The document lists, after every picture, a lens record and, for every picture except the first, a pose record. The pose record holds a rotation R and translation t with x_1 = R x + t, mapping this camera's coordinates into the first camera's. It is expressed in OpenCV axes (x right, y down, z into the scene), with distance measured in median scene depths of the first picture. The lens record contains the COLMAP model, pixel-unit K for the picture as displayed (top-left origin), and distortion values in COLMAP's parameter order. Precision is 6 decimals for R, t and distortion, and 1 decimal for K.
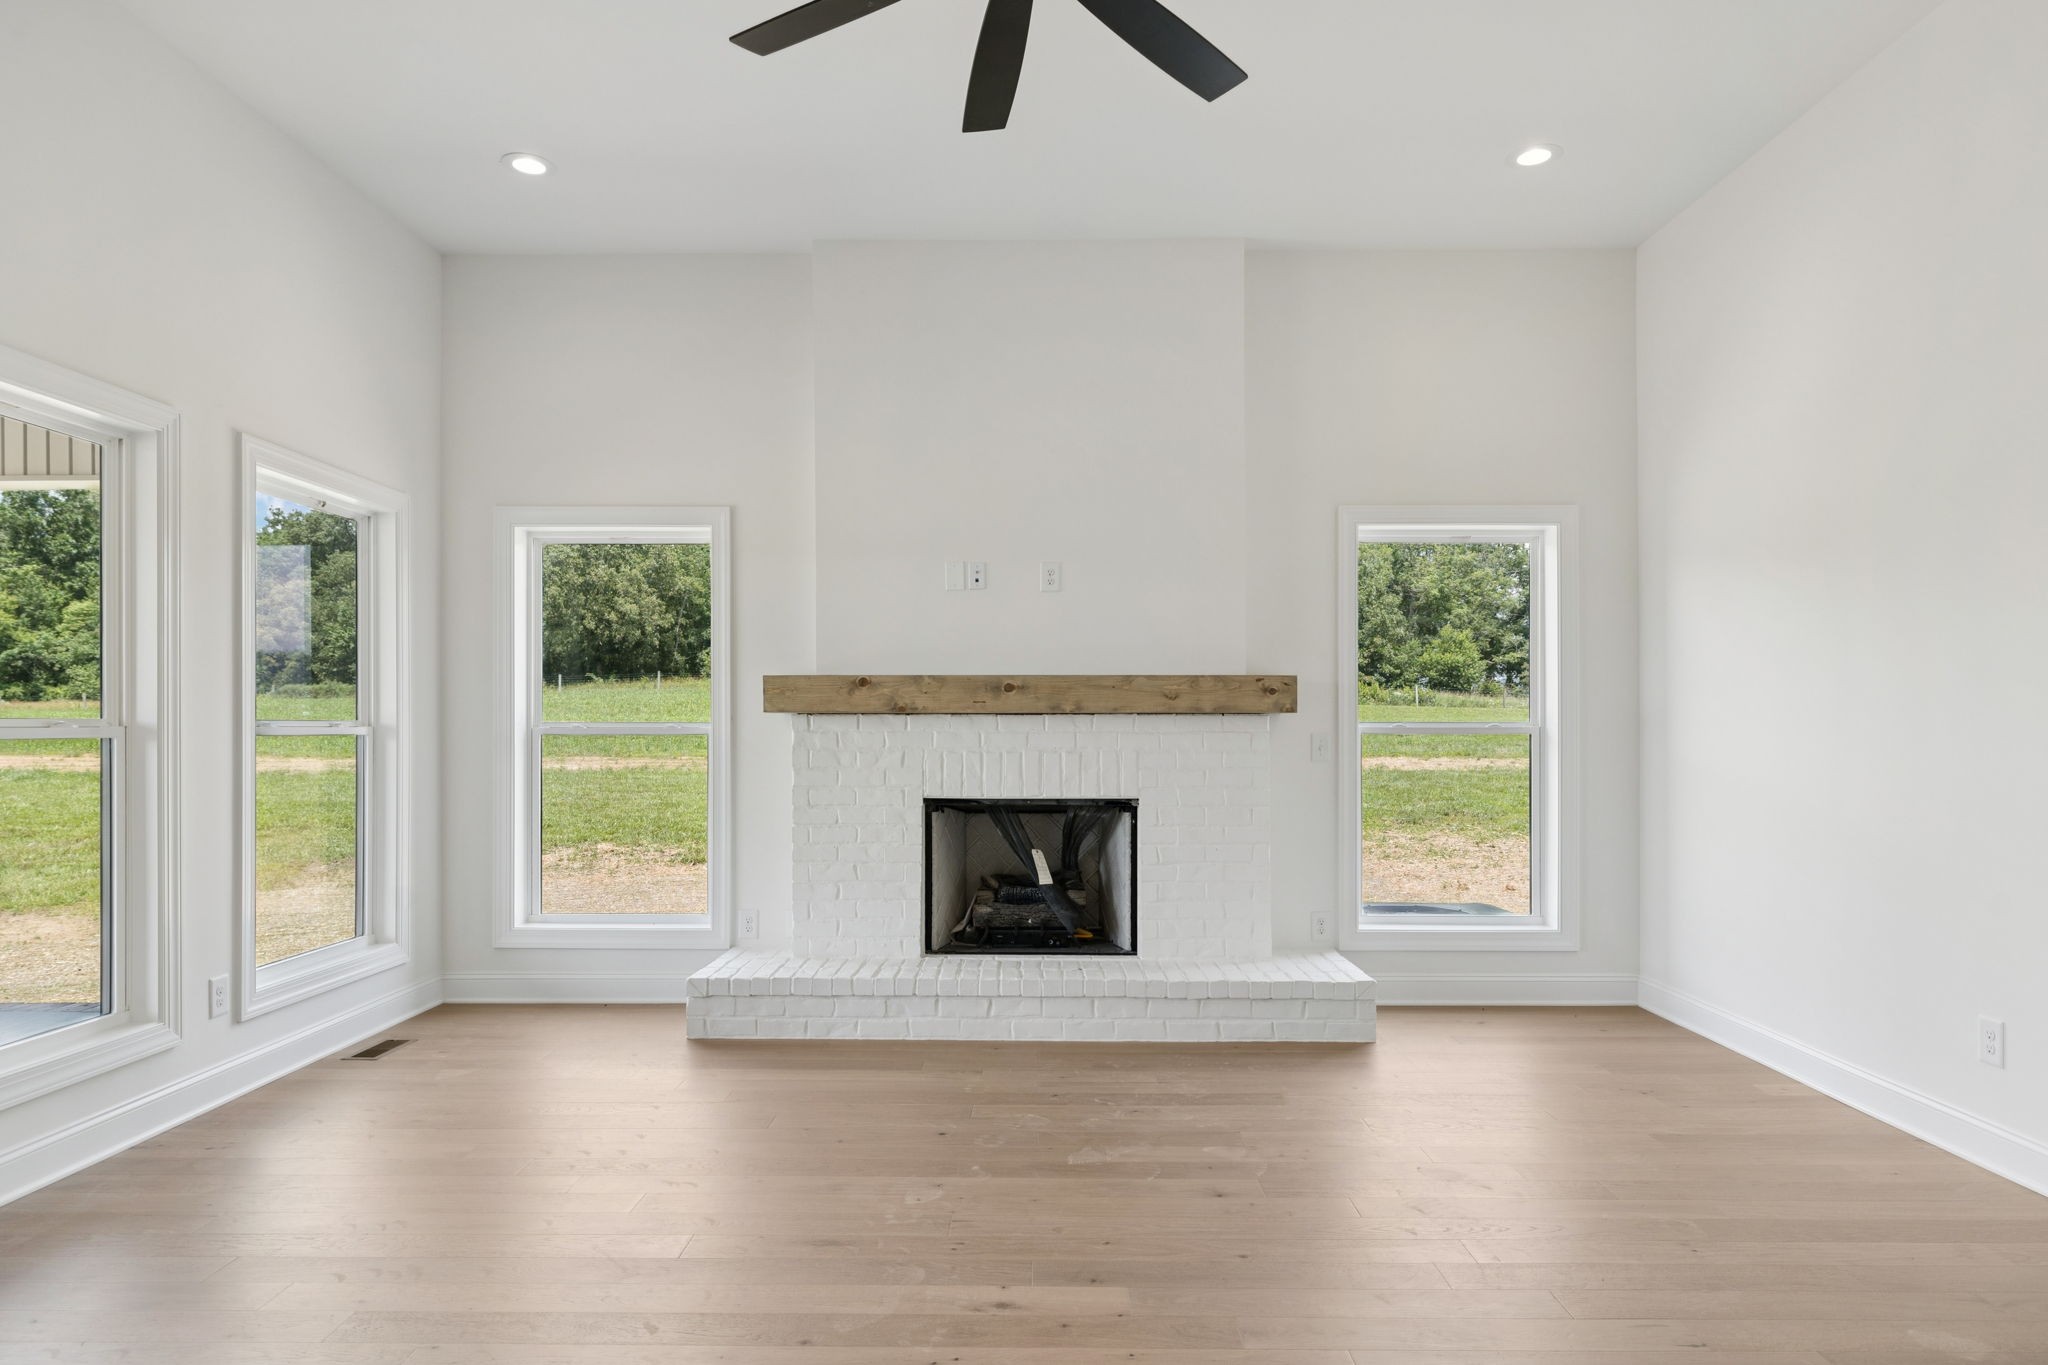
lens RADIAL K [[1187.3, 0, 1027.7], [0, 1187.3, 729.0], [0, 0, 1]] dist [0.003893, 0.001409]
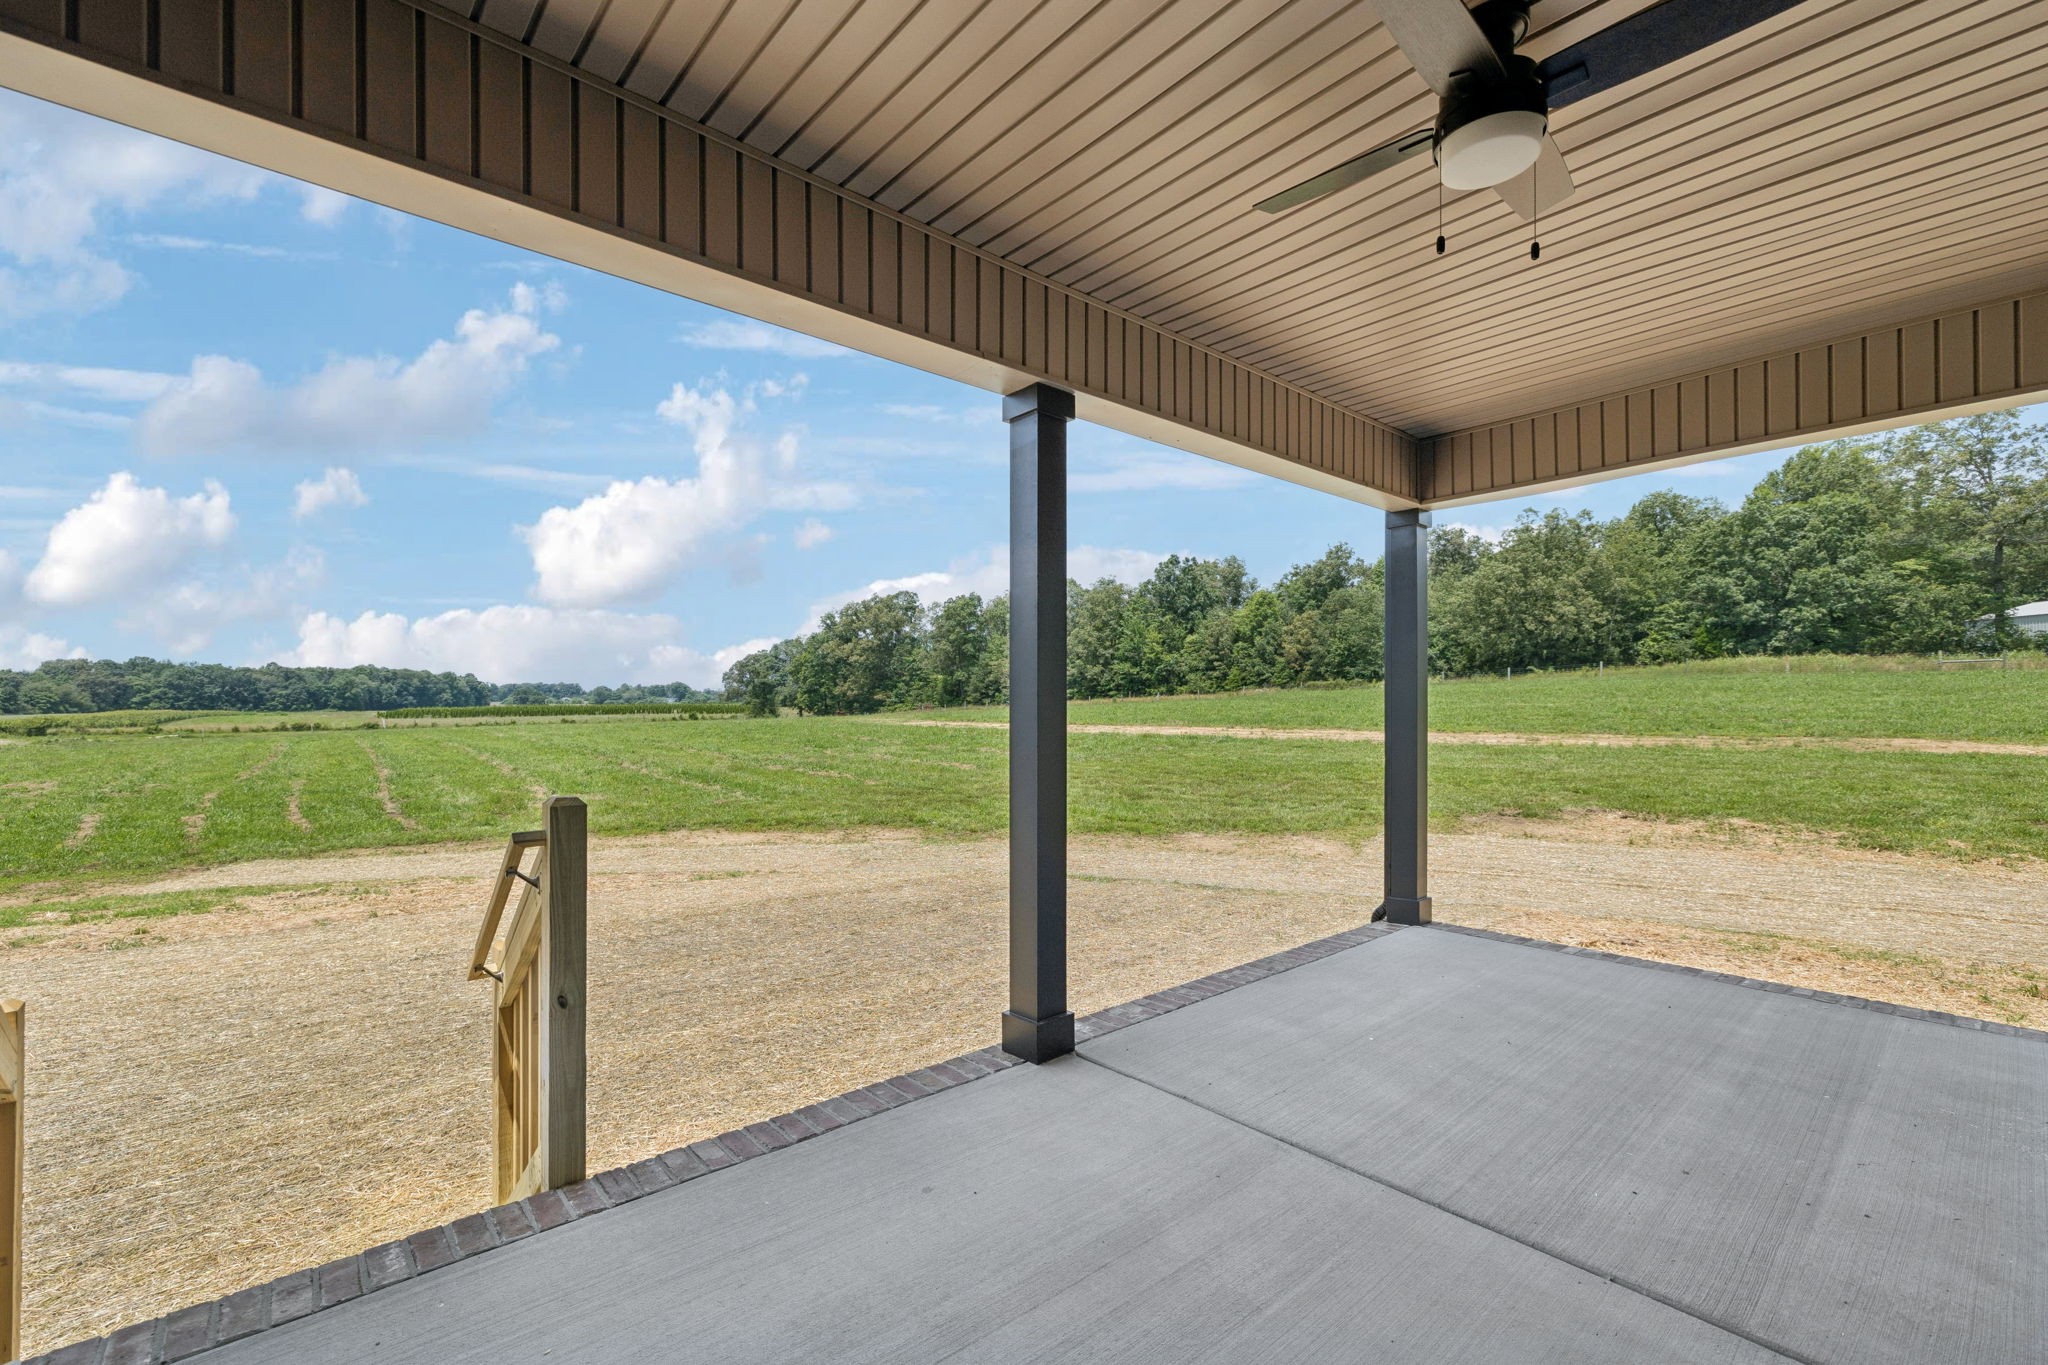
lens RADIAL K [[879.9, 0, 1015.9], [0, 879.9, 709.6], [0, 0, 1]] dist [-0.000044, -0.000156]
pose [[0.659548, -0.002012, -0.751659, -0.692038], [-0.000062, 0.999996, -0.002732, 0.010976], [0.751662, 0.001848, 0.659546, 0.073084]]
